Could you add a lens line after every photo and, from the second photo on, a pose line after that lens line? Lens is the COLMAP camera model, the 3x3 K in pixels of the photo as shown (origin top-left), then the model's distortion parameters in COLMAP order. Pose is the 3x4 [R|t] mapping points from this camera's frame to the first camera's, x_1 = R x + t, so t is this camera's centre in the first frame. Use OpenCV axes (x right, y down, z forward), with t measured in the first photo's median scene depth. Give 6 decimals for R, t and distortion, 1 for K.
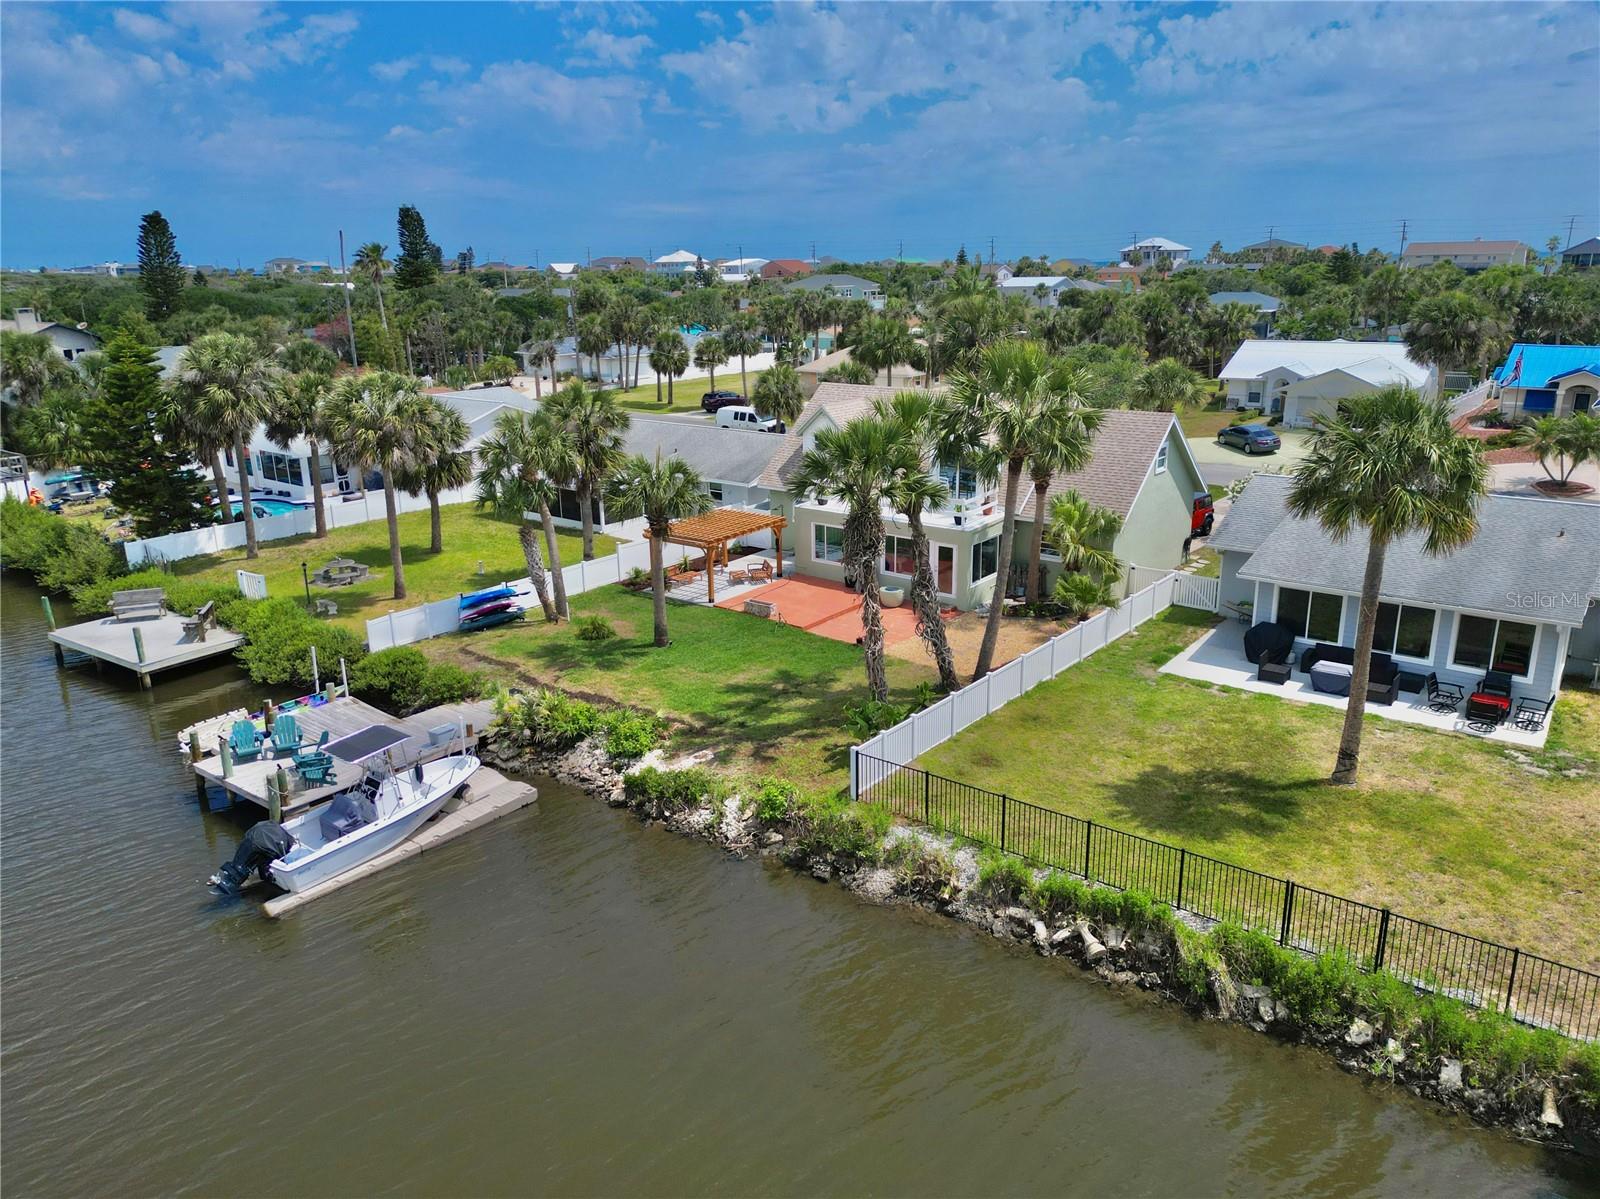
lens RADIAL K [[1126.1, 0, 800.8], [0, 1126.1, 591.4], [0, 0, 1]] dist [0.046446, -0.023319]
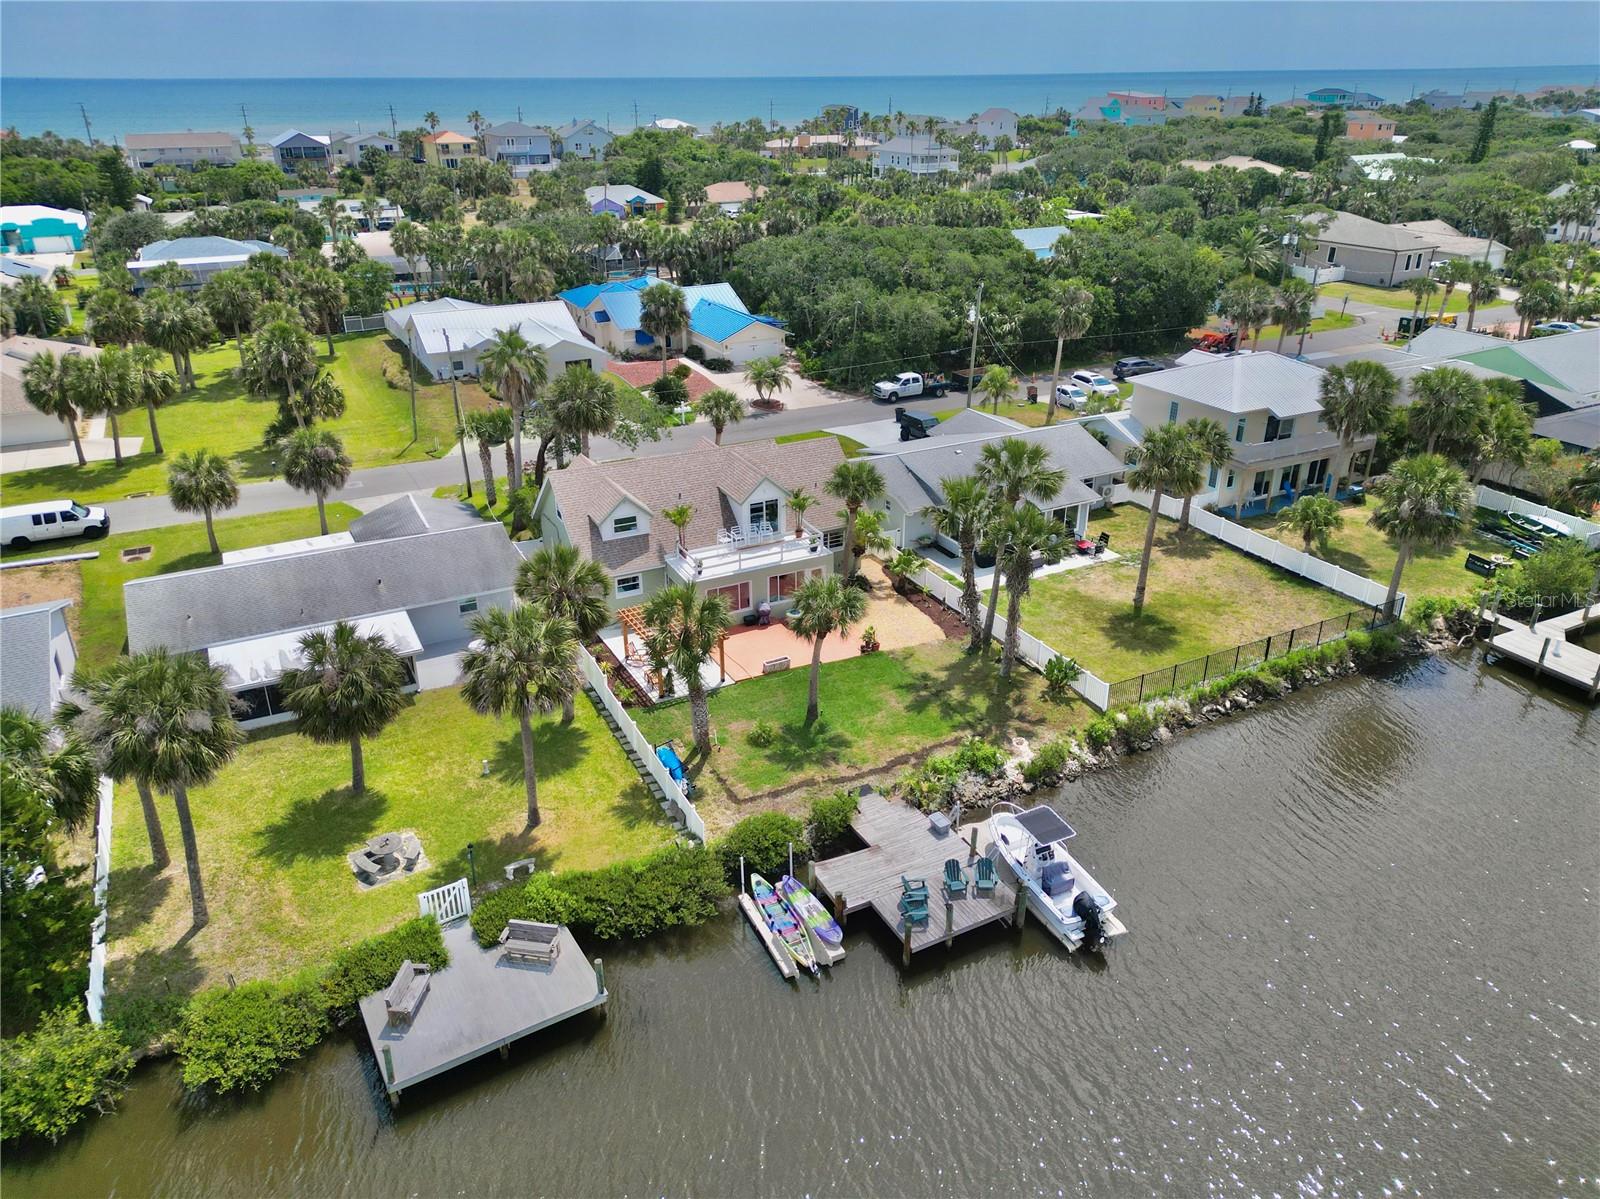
lens RADIAL K [[1126.1, 0, 800.4], [0, 1126.1, 604.5], [0, 0, 1]] dist [0.046446, -0.023319]
pose [[0.414678, -0.375742, 0.828770, -1.195331], [0.251242, 0.922642, 0.292591, -0.469218], [-0.874597, 0.086891, 0.477001, 0.410757]]
